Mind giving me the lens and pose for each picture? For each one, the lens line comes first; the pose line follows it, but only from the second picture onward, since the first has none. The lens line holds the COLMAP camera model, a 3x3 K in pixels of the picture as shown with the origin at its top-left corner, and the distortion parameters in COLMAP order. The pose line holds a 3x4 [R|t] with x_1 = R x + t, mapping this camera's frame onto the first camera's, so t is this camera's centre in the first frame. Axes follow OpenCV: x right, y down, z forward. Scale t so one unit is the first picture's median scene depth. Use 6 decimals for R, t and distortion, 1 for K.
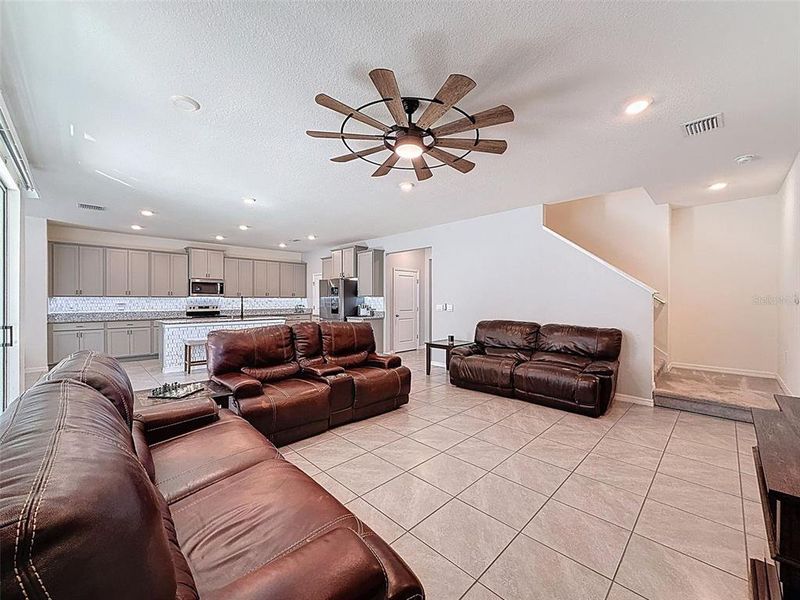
lens RADIAL K [[320.5, 0, 401.2], [0, 320.5, 299.7], [0, 0, 1]] dist [-0.000578, -0.000030]
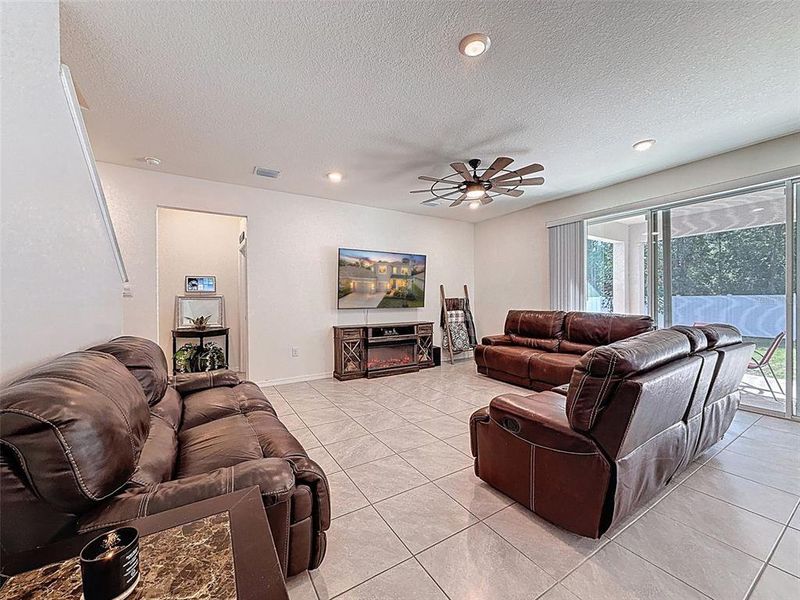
lens RADIAL K [[320.5, 0, 401.2], [0, 320.5, 299.7], [0, 0, 1]] dist [-0.000578, -0.000030]
pose [[-0.974331, 0.006402, 0.225028, 0.009213], [0.006398, 0.999979, -0.000750, 0.014452], [-0.225028, 0.000709, -0.974352, 0.849555]]
